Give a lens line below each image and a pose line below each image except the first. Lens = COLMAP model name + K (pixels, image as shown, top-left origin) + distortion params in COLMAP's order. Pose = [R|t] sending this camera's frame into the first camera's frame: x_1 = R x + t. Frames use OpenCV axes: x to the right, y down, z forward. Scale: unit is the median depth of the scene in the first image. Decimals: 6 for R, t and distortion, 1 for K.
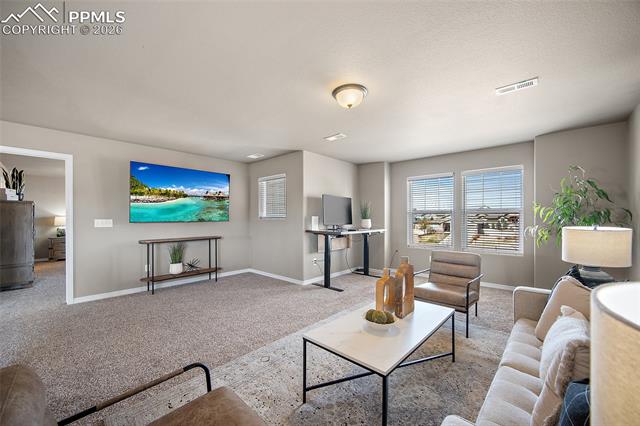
lens RADIAL K [[252.2, 0, 320.7], [0, 252.2, 212.0], [0, 0, 1]] dist [-0.000024, 0.000050]
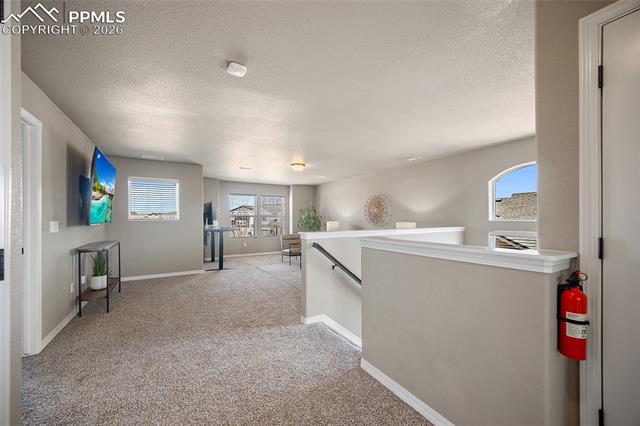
lens RADIAL K [[252.2, 0, 315.2], [0, 252.2, 218.0], [0, 0, 1]] dist [-0.000024, 0.000050]
pose [[0.279269, 0.007626, 0.960183, -1.148264], [-0.023723, 0.999718, -0.001041, 0.005179], [-0.959920, -0.022488, 0.279371, 0.119296]]
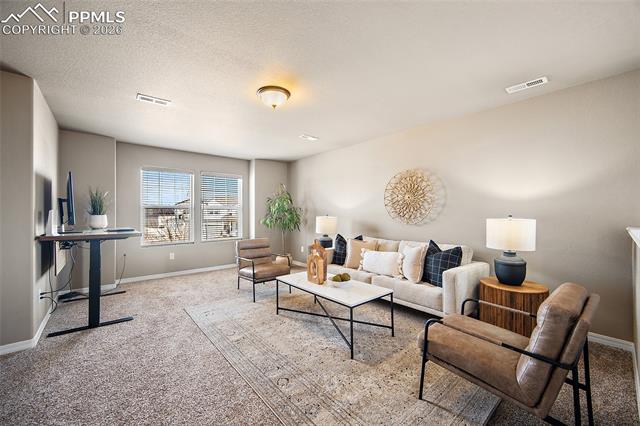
lens RADIAL K [[252.2, 0, 316.4], [0, 252.2, 211.3], [0, 0, 1]] dist [-0.000024, 0.000050]
pose [[0.112096, 0.009815, 0.993649, -0.514904], [-0.024010, 0.999686, -0.007166, 0.012013], [-0.993407, -0.023054, 0.112297, 0.397400]]
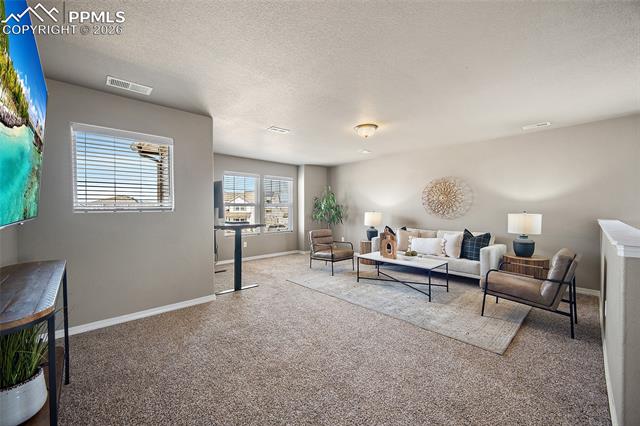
lens RADIAL K [[252.2, 0, 313.8], [0, 252.2, 212.0], [0, 0, 1]] dist [-0.000024, 0.000050]
pose [[0.074663, -0.008110, 0.997176, -0.806302], [-0.024781, 0.999643, 0.009986, 0.017186], [-0.996901, -0.025457, 0.074436, 0.672021]]
